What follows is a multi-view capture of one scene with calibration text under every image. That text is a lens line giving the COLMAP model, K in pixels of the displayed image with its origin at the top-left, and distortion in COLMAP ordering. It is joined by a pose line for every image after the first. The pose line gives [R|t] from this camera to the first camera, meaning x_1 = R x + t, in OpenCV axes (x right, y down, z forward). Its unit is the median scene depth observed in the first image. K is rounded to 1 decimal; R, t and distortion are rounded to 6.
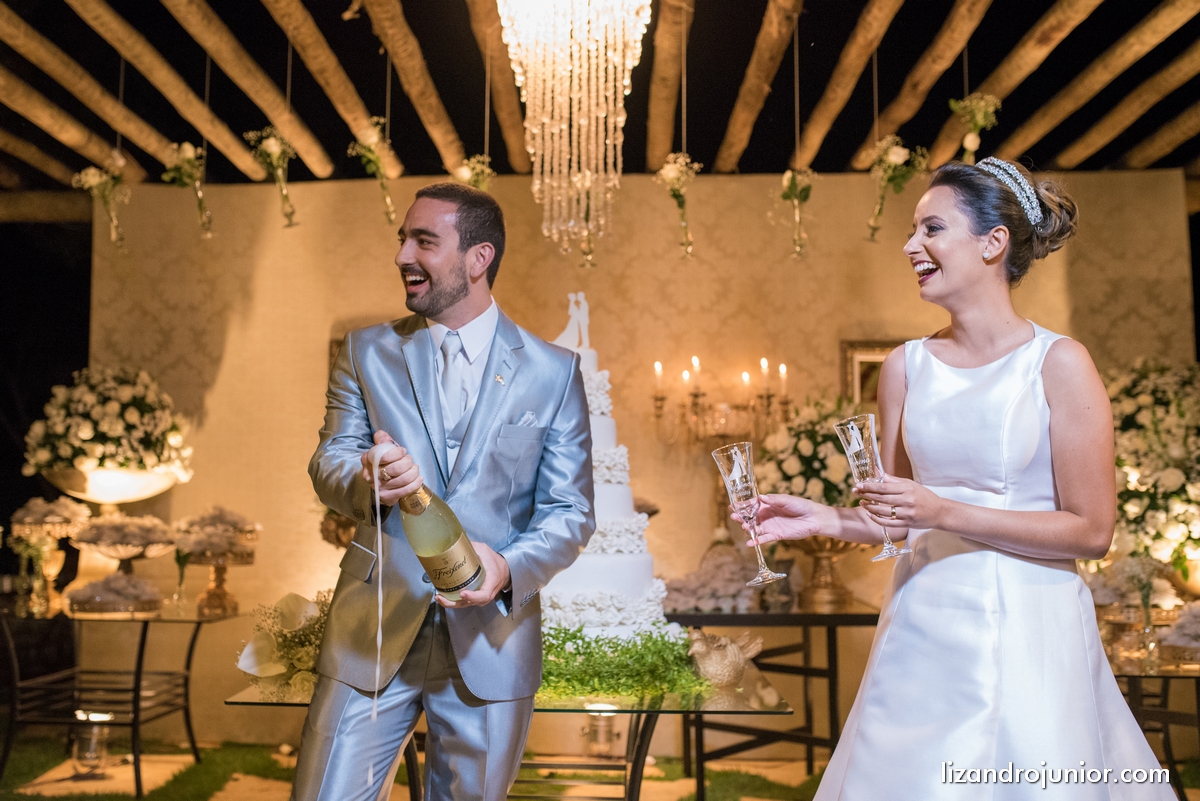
lens RADIAL K [[1189.7, 0, 576.6], [0, 1189.7, 388.7], [0, 0, 1]] dist [-0.052739, 0.065905]
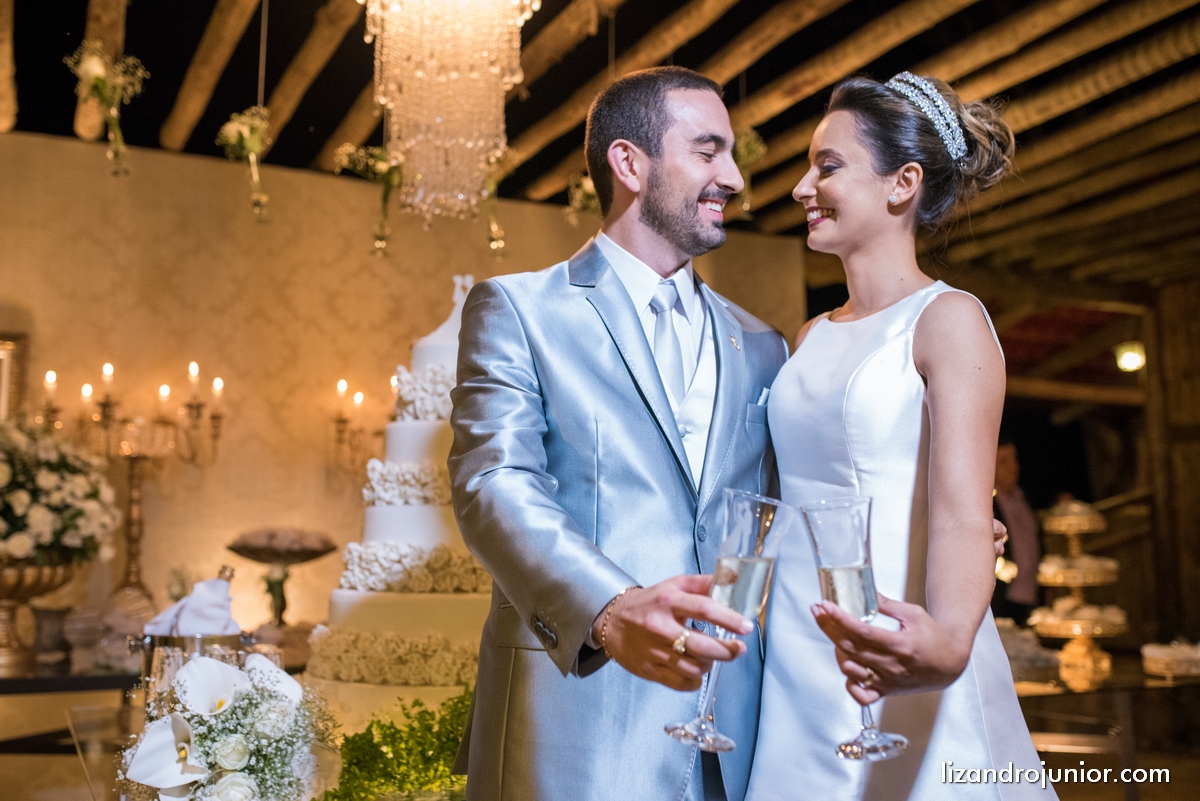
lens RADIAL K [[1151.0, 0, 600.0], [0, 1151.0, 400.5], [0, 0, 1]] dist [-0.061488, 0.096530]
pose [[0.875884, 0.056577, 0.479193, -0.179550], [-0.041720, 0.998263, -0.041605, 0.021473], [-0.480715, 0.016449, 0.876723, 0.154432]]
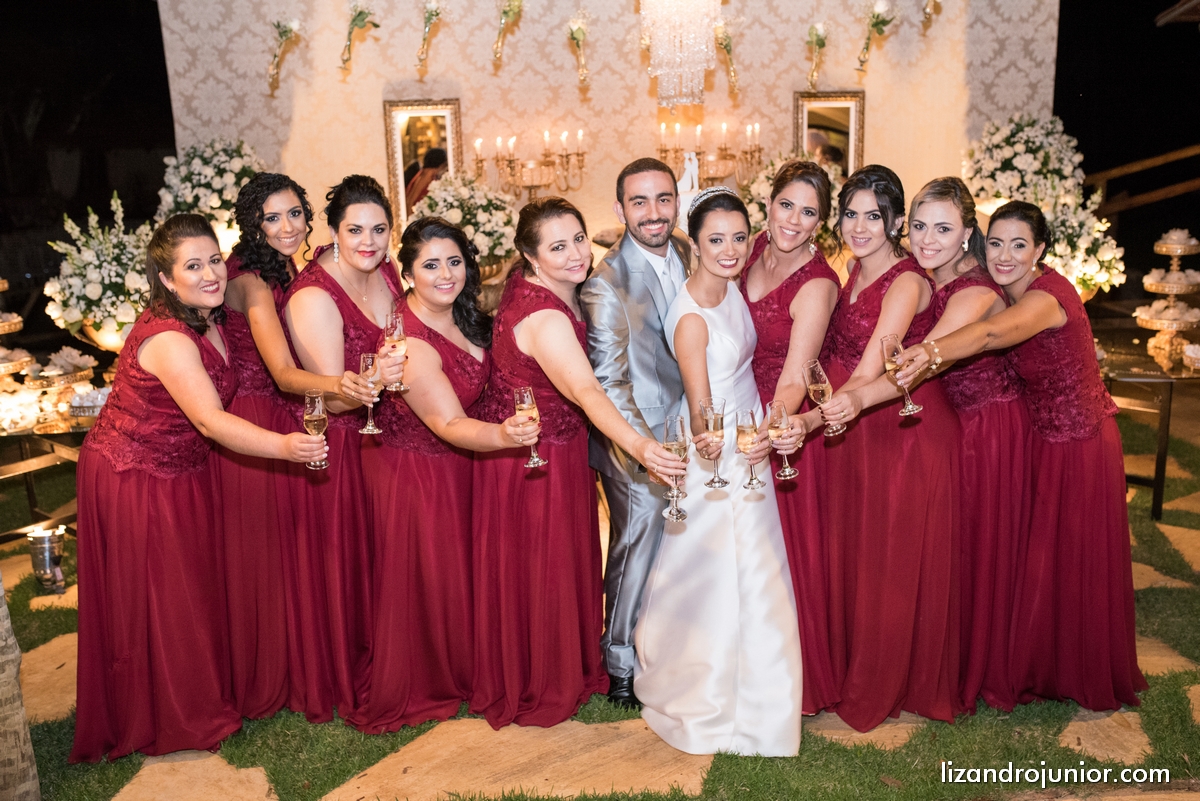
lens RADIAL K [[1151.0, 0, 600.0], [0, 1151.0, 400.5], [0, 0, 1]] dist [-0.061488, 0.096530]
pose [[0.986778, -0.069435, 0.146453, -0.205066], [0.015077, 0.938996, 0.343599, -0.170388], [-0.161376, -0.336847, 0.927627, -0.240882]]
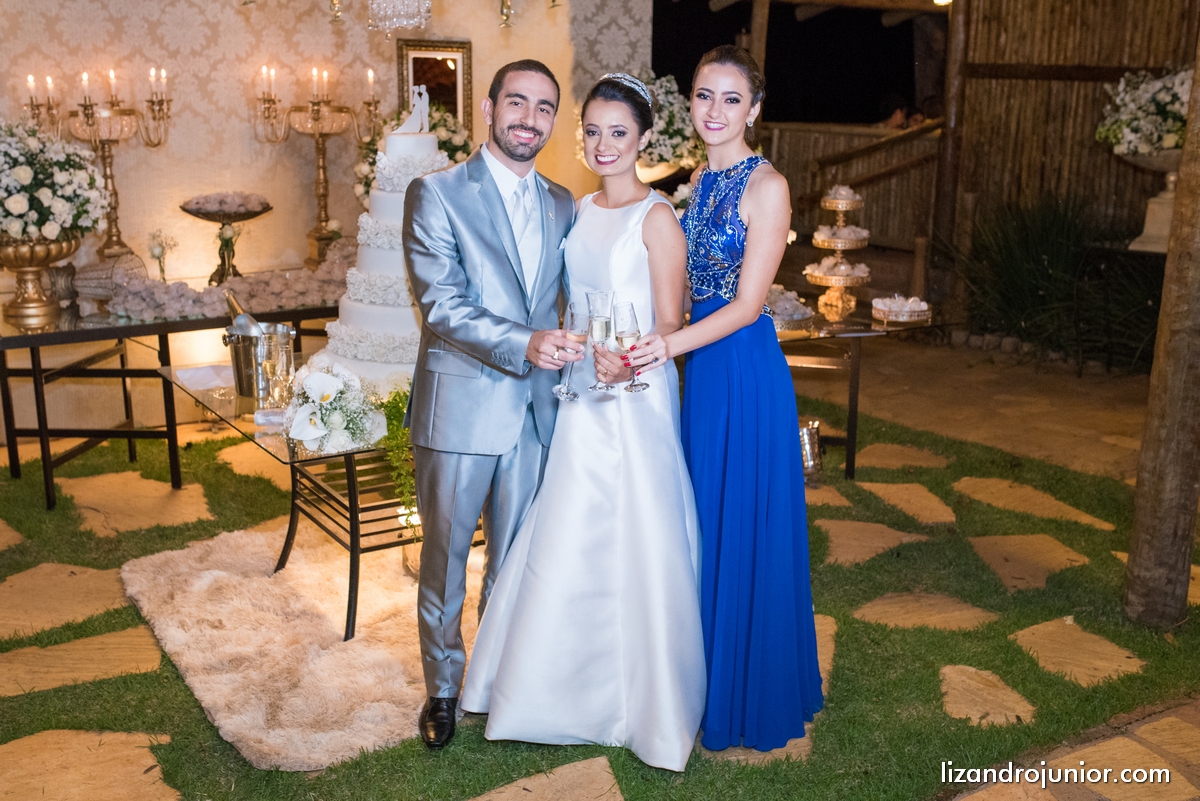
lens RADIAL K [[1230.4, 0, 554.9], [0, 1230.4, 375.6], [0, 0, 1]] dist [-0.061935, 0.086943]
pose [[0.820787, -0.129198, 0.556432, -0.372919], [-0.061809, 0.948281, 0.311356, -0.118902], [-0.567881, -0.289949, 0.770351, -0.070872]]
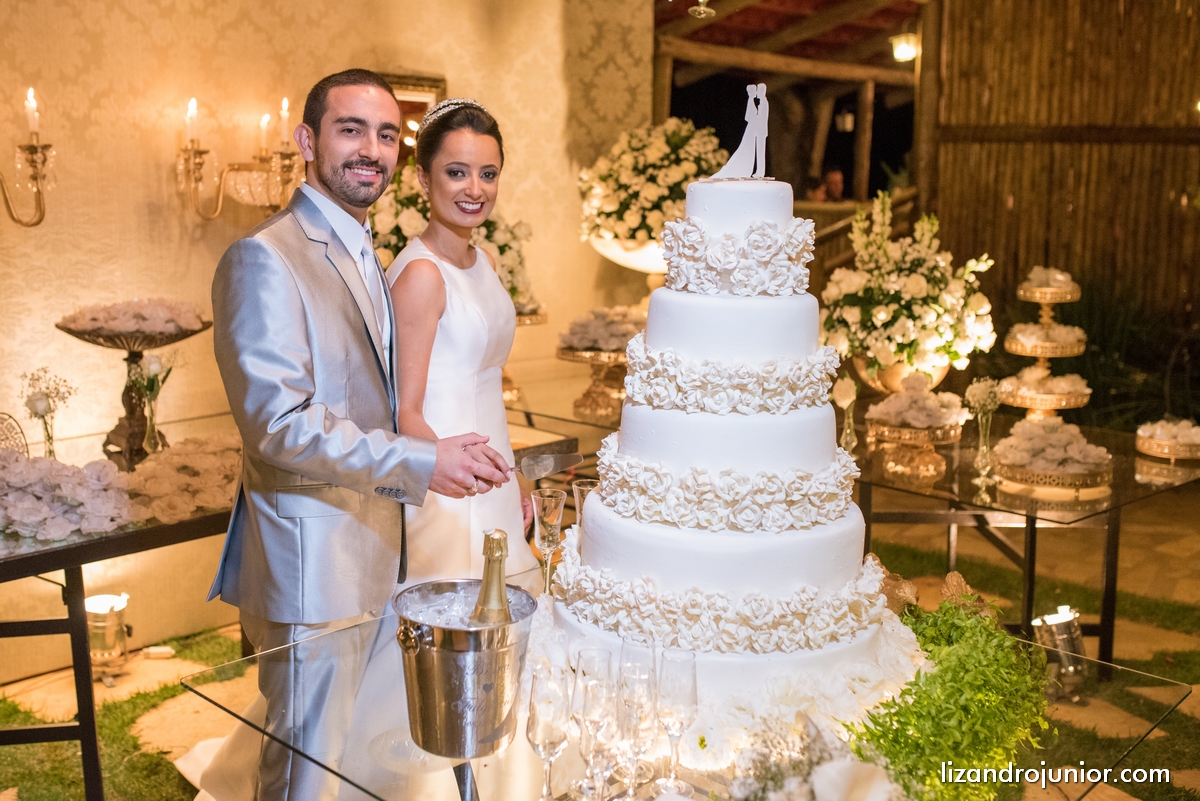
lens RADIAL K [[1230.4, 0, 554.9], [0, 1230.4, 375.6], [0, 0, 1]] dist [-0.061935, 0.086943]
pose [[0.664451, -0.120106, 0.737617, -0.329591], [-0.075989, 0.971028, 0.226564, -0.042145], [-0.743458, -0.206591, 0.636074, 0.394876]]
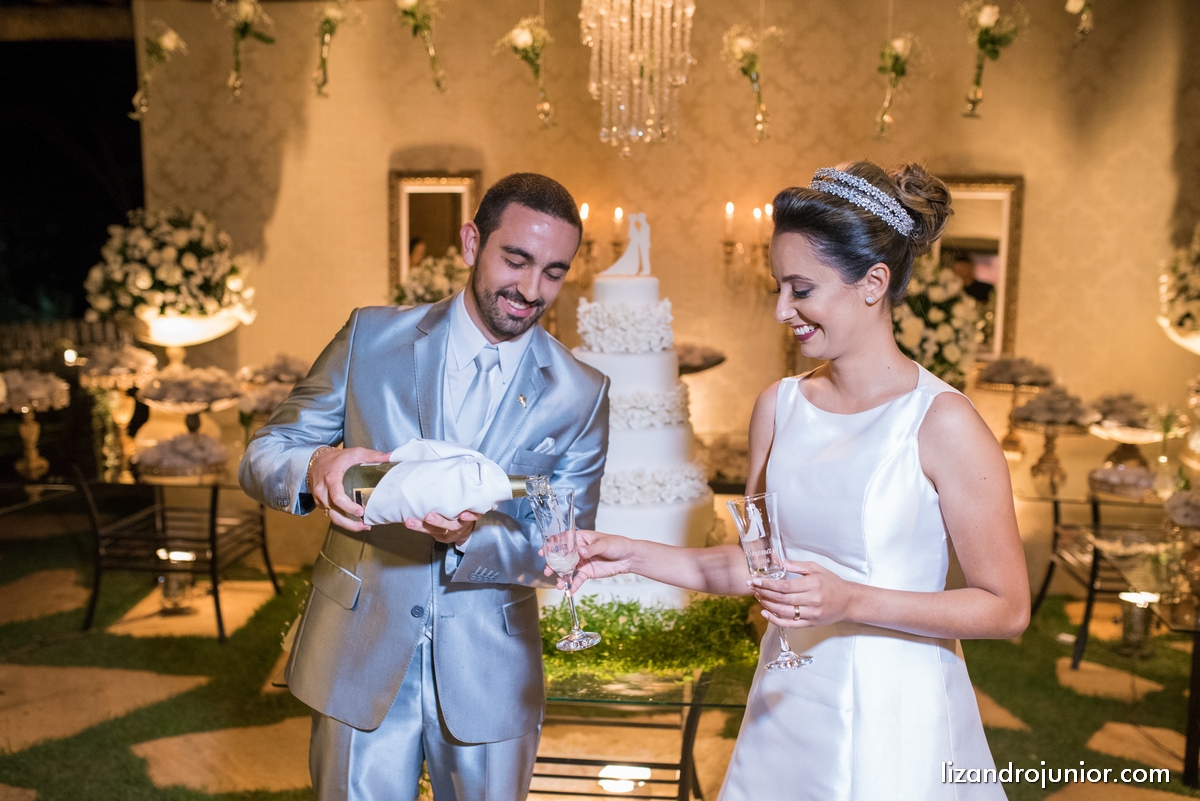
lens RADIAL K [[1151.0, 0, 600.0], [0, 1151.0, 400.5], [0, 0, 1]] dist [-0.061488, 0.096530]
pose [[0.999024, 0.010325, -0.042948, 0.006648], [0.000169, 0.971398, 0.237456, -0.091185], [0.044172, -0.237232, 0.970448, 0.067259]]
